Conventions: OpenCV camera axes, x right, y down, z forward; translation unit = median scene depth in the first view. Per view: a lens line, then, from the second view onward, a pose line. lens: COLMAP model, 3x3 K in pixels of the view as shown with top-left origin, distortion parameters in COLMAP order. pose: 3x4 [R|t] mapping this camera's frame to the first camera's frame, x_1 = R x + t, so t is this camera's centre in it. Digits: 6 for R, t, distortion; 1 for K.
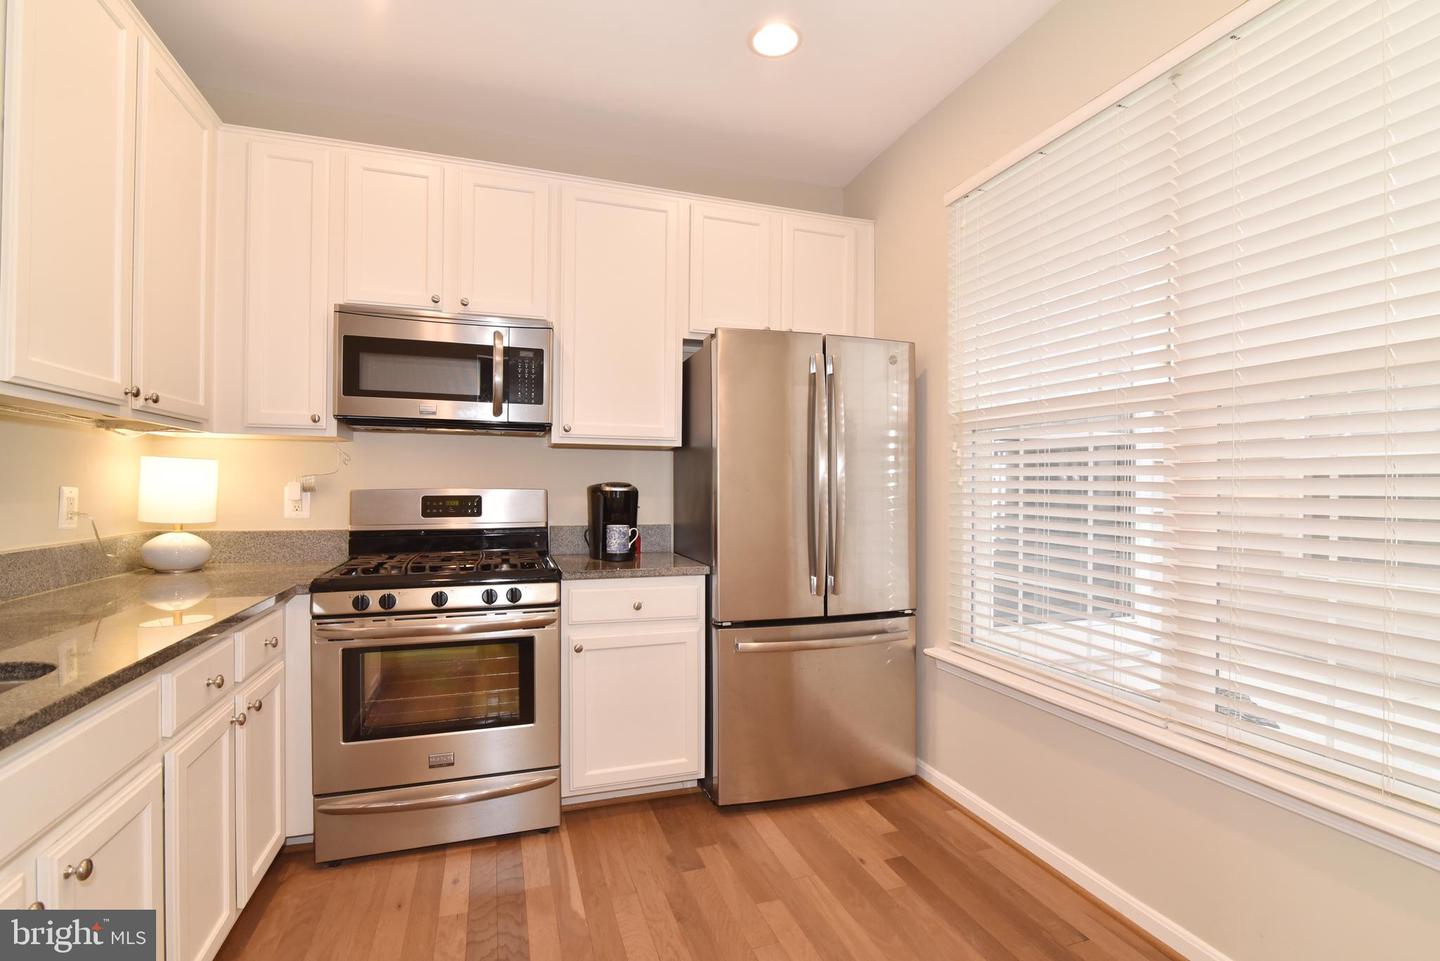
lens RADIAL K [[655.1, 0, 713.9], [0, 655.1, 487.2], [0, 0, 1]] dist [-0.017610, 0.001331]
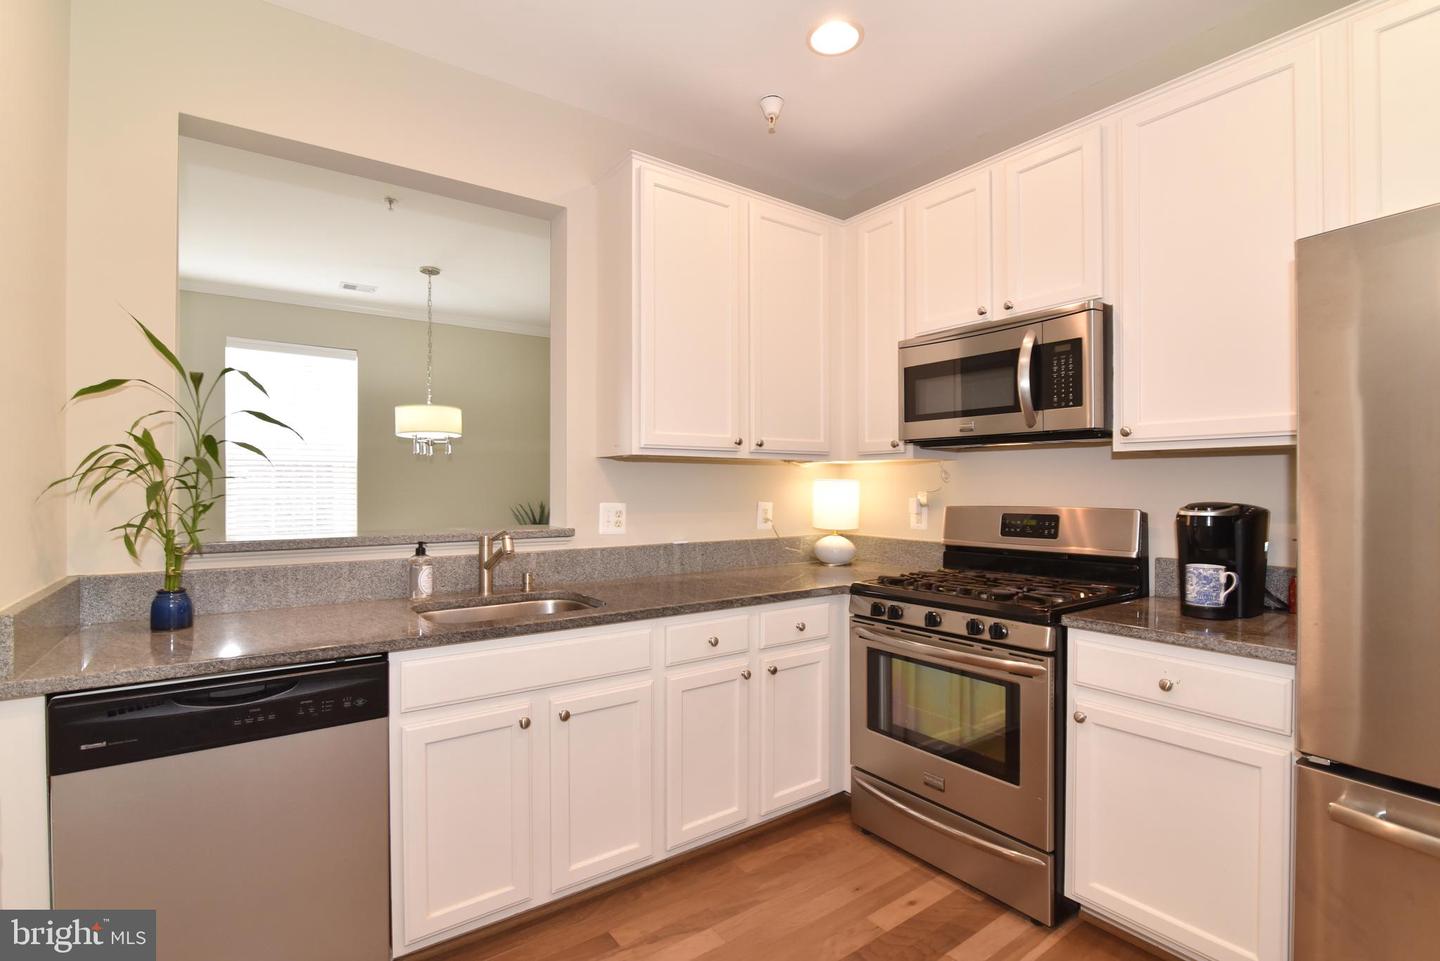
lens RADIAL K [[655.1, 0, 713.9], [0, 655.1, 487.2], [0, 0, 1]] dist [-0.017610, 0.001331]
pose [[0.303351, -0.005864, -0.952861, 0.378947], [0.001044, 0.999983, -0.005822, -0.022346], [0.952878, 0.000771, 0.303352, 0.331465]]
